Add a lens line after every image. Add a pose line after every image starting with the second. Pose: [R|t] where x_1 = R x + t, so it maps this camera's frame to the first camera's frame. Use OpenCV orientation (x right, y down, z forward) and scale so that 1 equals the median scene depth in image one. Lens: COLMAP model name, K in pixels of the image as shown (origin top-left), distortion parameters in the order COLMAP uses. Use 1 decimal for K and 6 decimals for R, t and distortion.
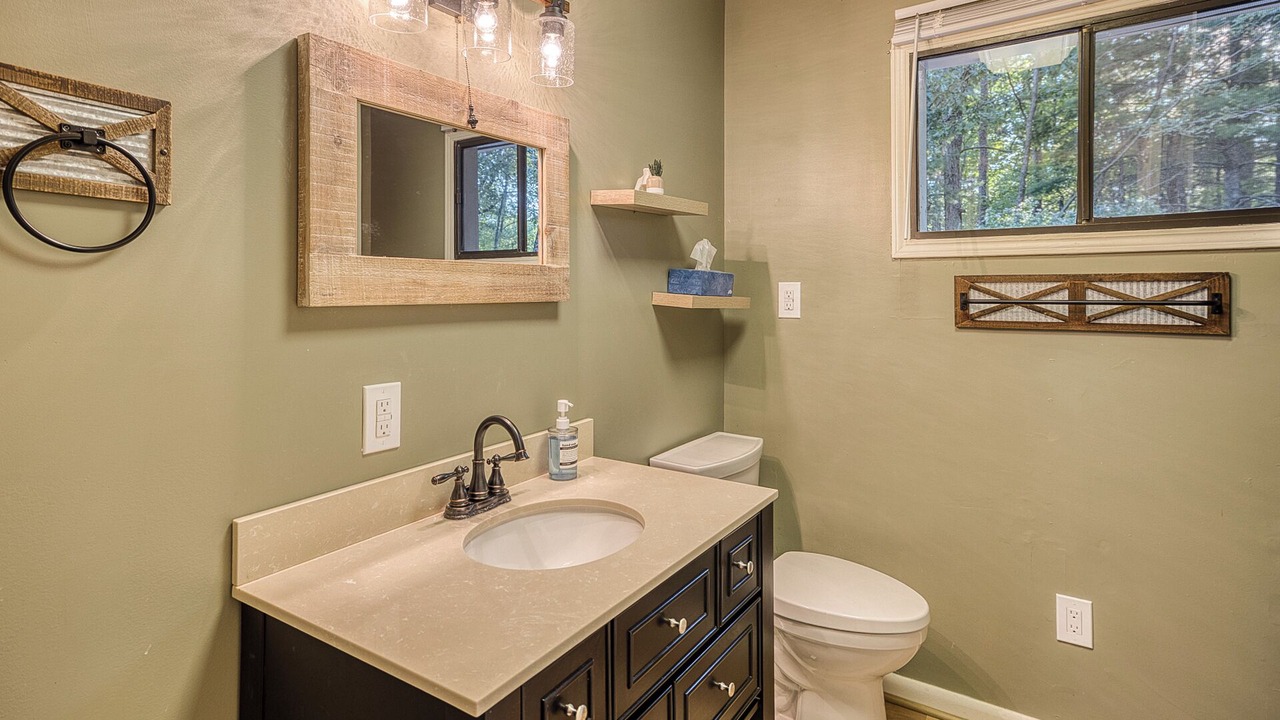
lens RADIAL K [[671.1, 0, 633.1], [0, 671.1, 335.4], [0, 0, 1]] dist [0.000118, 0.000302]
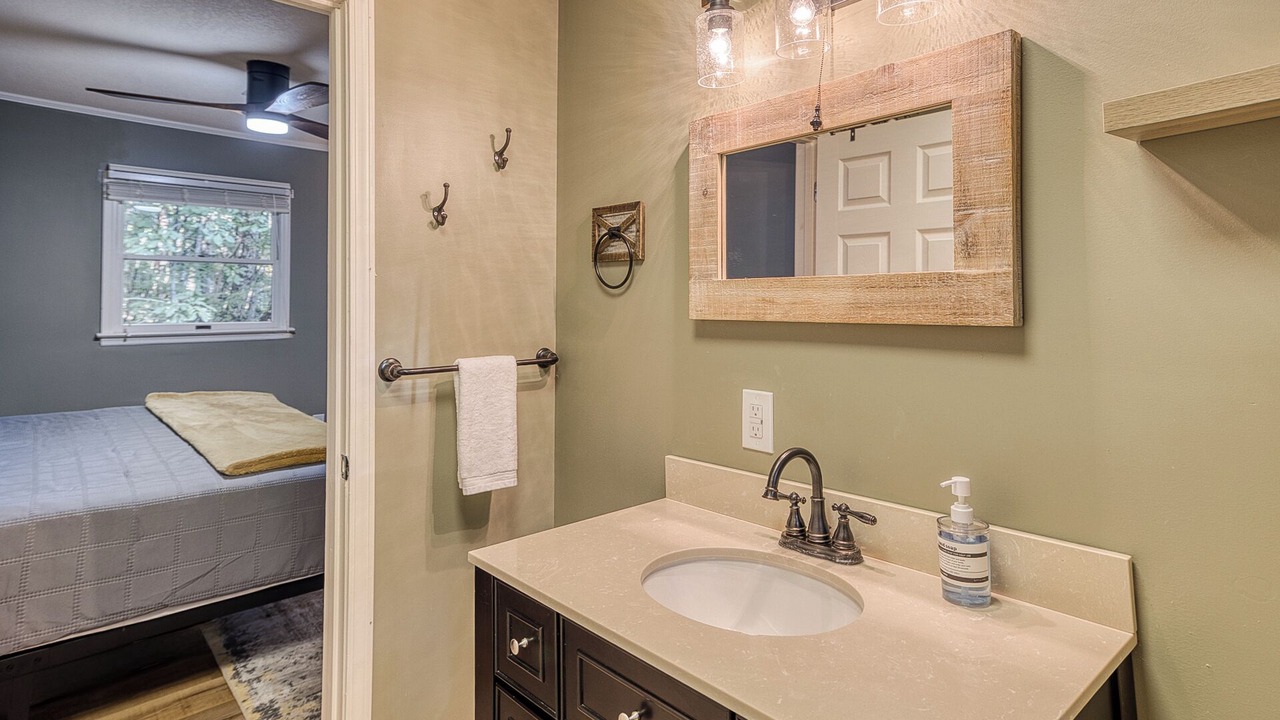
lens RADIAL K [[671.1, 0, 633.1], [0, 671.1, 335.4], [0, 0, 1]] dist [0.000118, 0.000302]
pose [[-0.271342, 0.040191, -0.961644, 0.755694], [-0.069306, 0.995718, 0.061171, -0.073795], [0.959985, 0.083246, -0.267394, 1.084996]]
